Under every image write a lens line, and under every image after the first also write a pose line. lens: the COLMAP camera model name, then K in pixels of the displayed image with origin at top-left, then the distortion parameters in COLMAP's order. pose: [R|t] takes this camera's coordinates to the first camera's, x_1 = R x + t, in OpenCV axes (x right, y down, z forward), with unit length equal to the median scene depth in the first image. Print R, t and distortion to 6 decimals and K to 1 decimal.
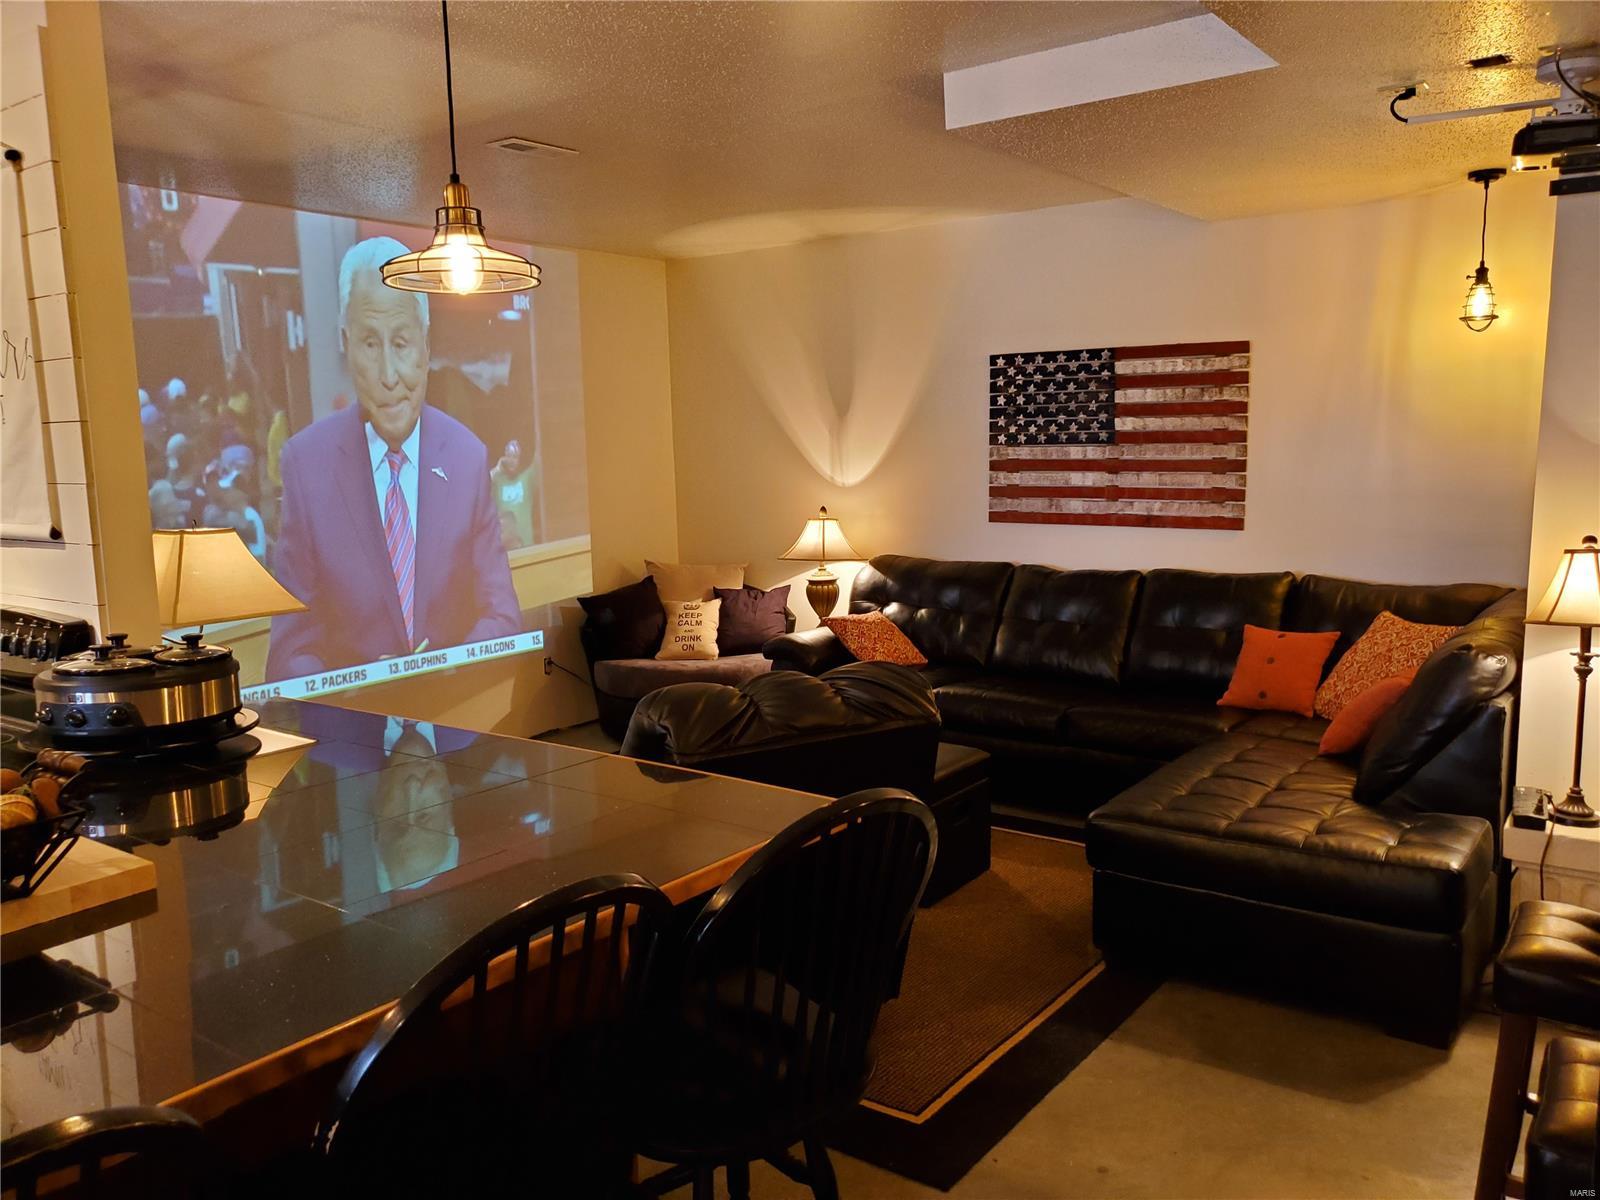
lens RADIAL K [[1239.4, 0, 775.5], [0, 1239.4, 608.4], [0, 0, 1]] dist [0.046972, -0.071463]
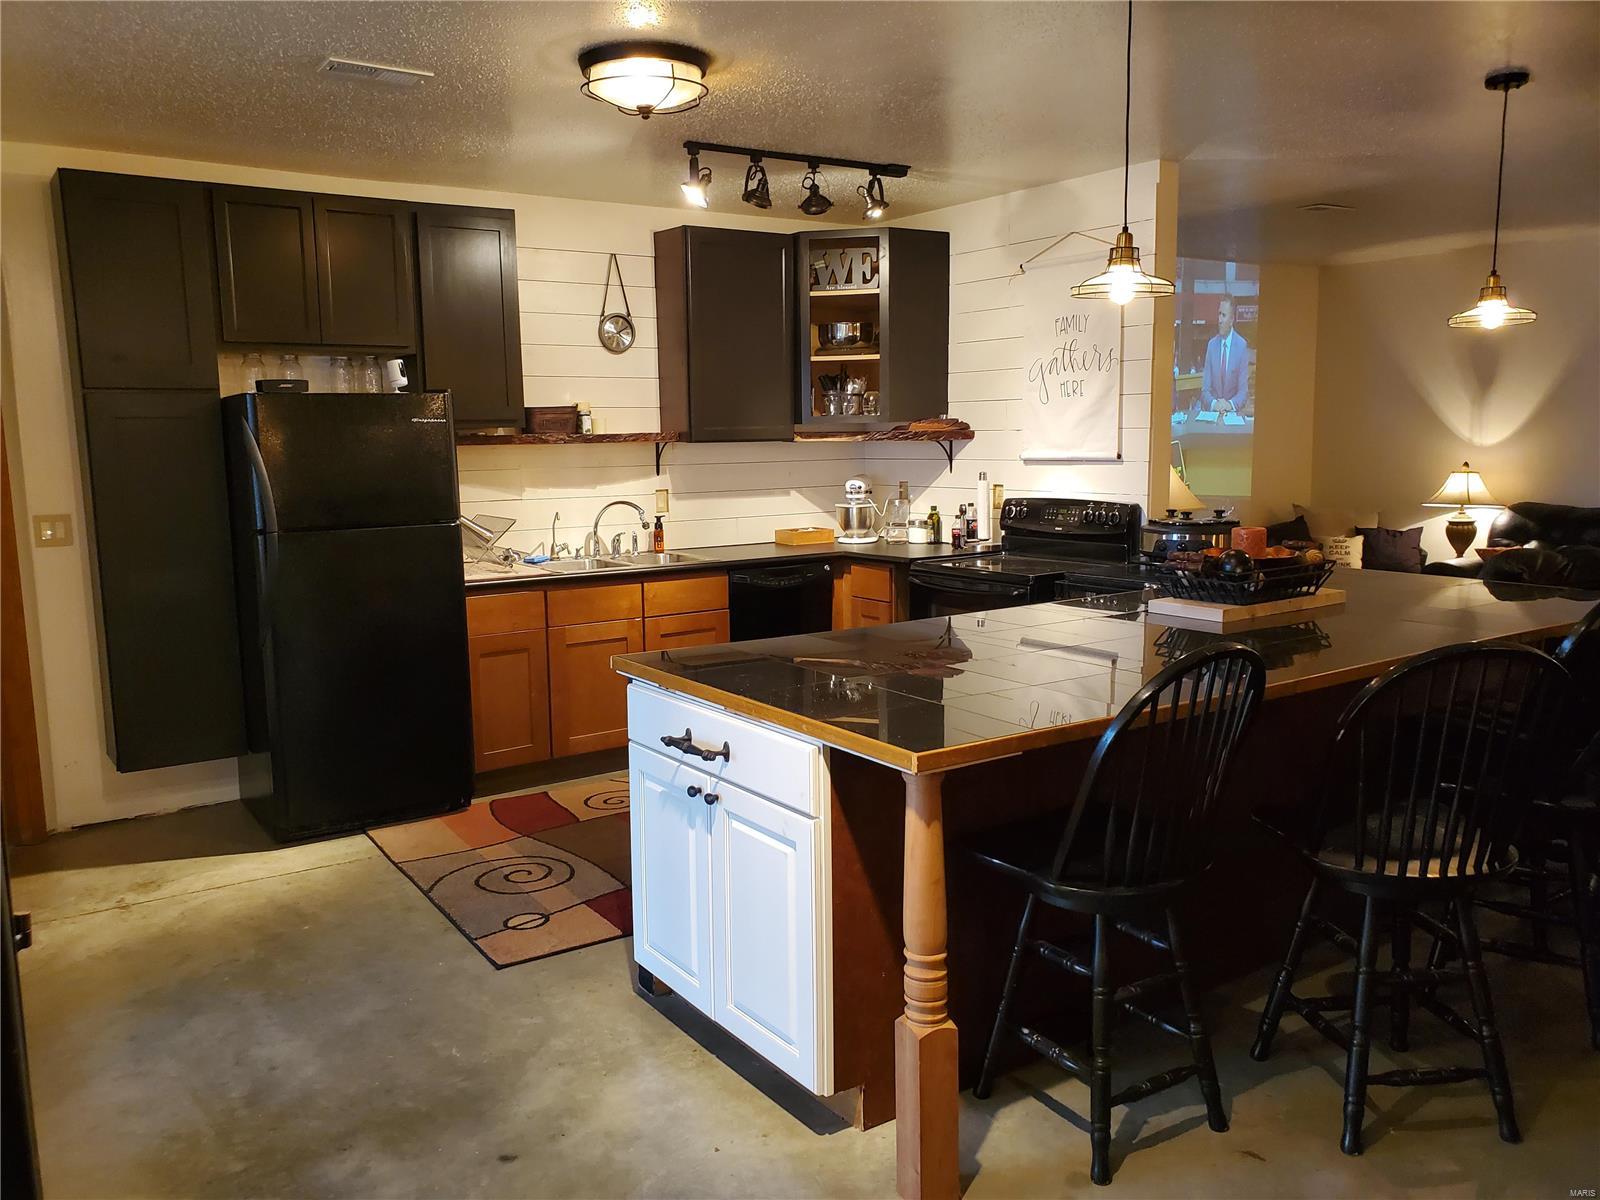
lens RADIAL K [[1255.5, 0, 752.6], [0, 1255.5, 631.8], [0, 0, 1]] dist [0.048768, -0.005901]
pose [[0.945024, 0.056667, -0.322052, -0.479023], [-0.046206, 0.998129, 0.040040, 0.153248], [0.323719, -0.022958, 0.945875, -0.975706]]
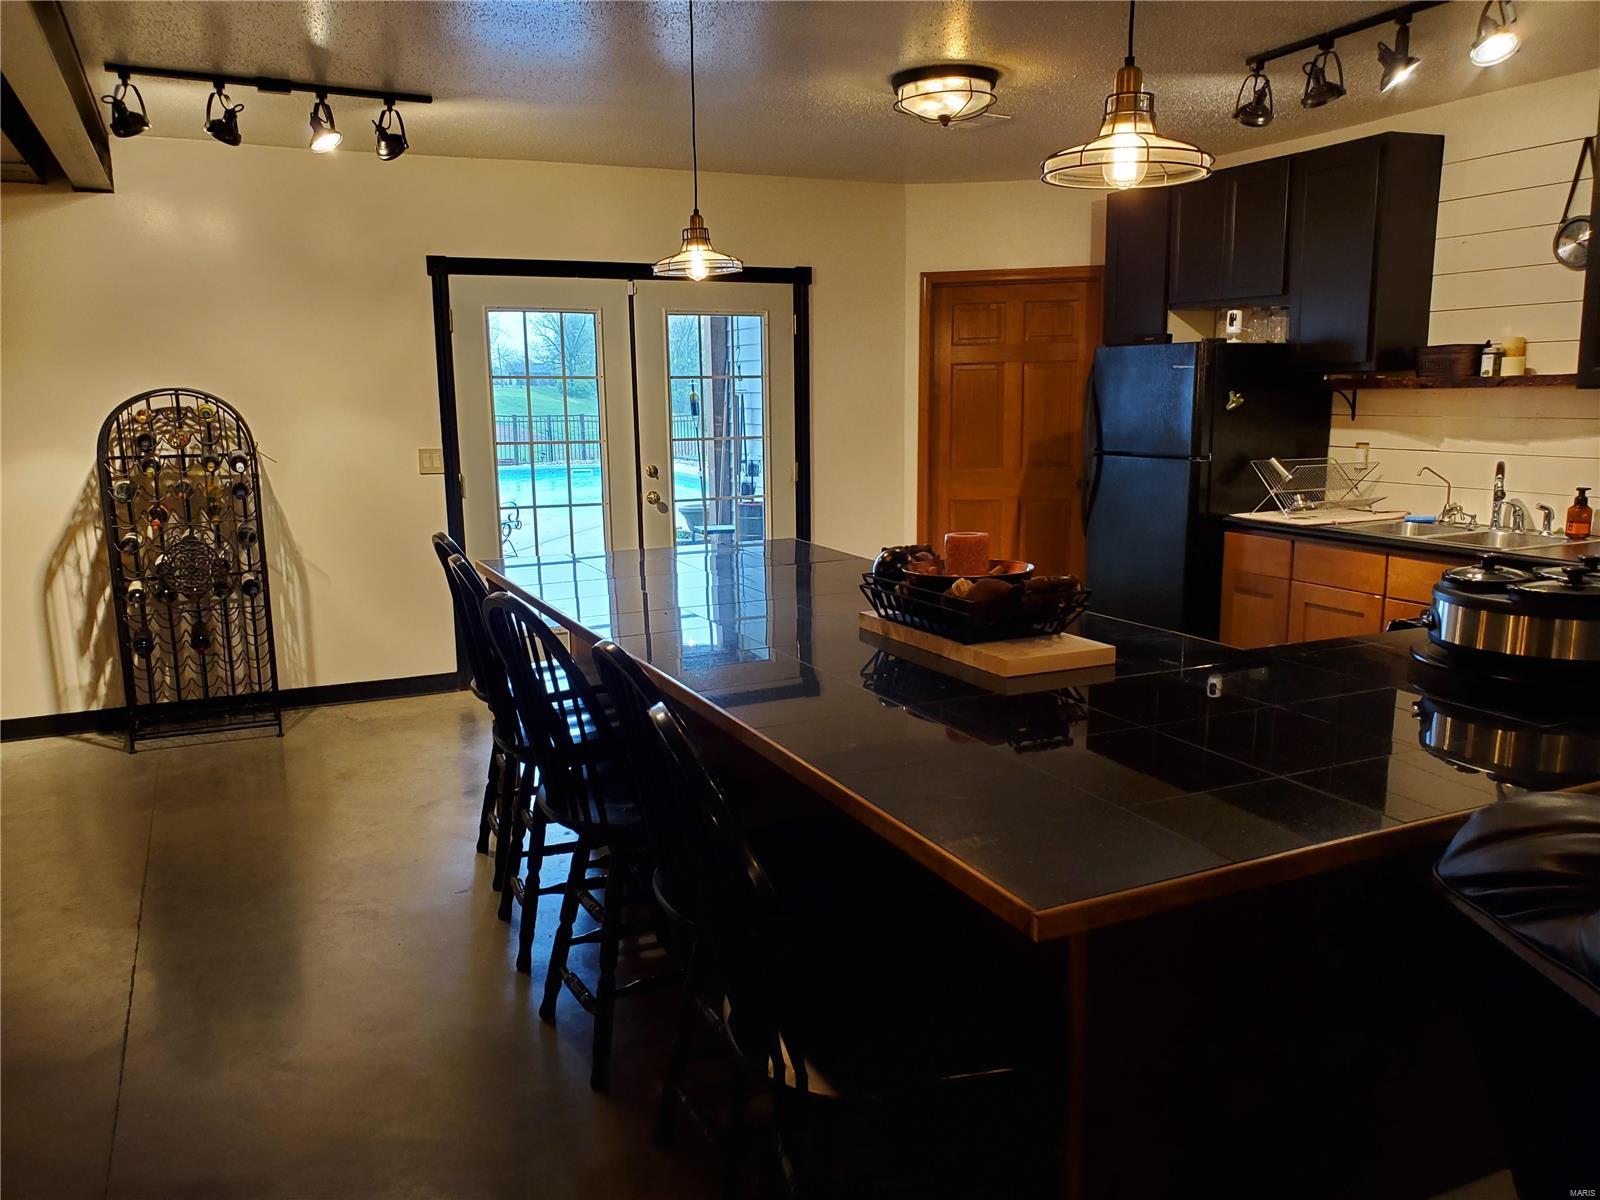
lens RADIAL K [[1246.6, 0, 800.0], [0, 1246.6, 600.0], [0, 0, 1]] dist [0.082516, -0.115266]
pose [[-0.475523, 0.178392, -0.861426, 0.534623], [-0.088985, 0.964446, 0.248847, -0.125008], [0.875191, 0.194987, -0.442742, 0.887950]]
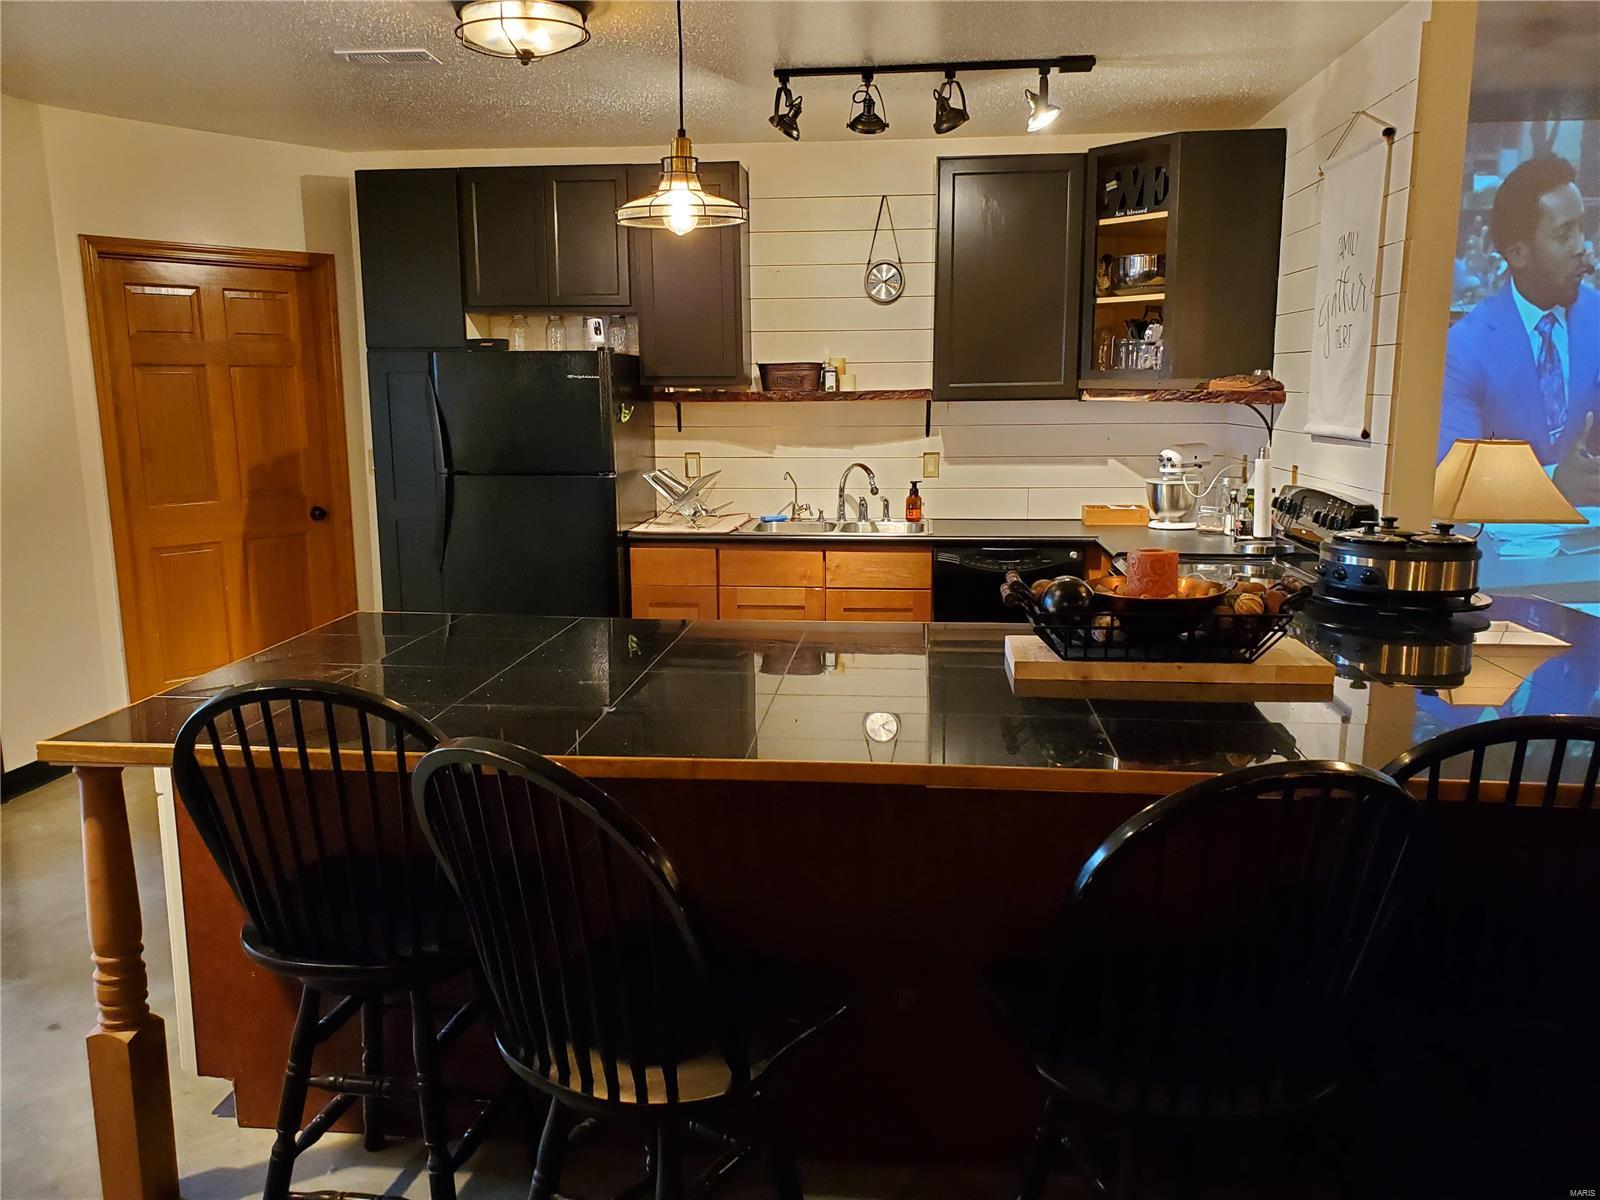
lens RADIAL K [[1209.0, 0, 794.7], [0, 1209.0, 633.2], [0, 0, 1]] dist [0.091834, -0.158732]
pose [[0.515687, 0.188223, -0.835847, 0.213076], [-0.116332, 0.981918, 0.149344, 0.021155], [0.848843, 0.020222, 0.528259, -0.158773]]
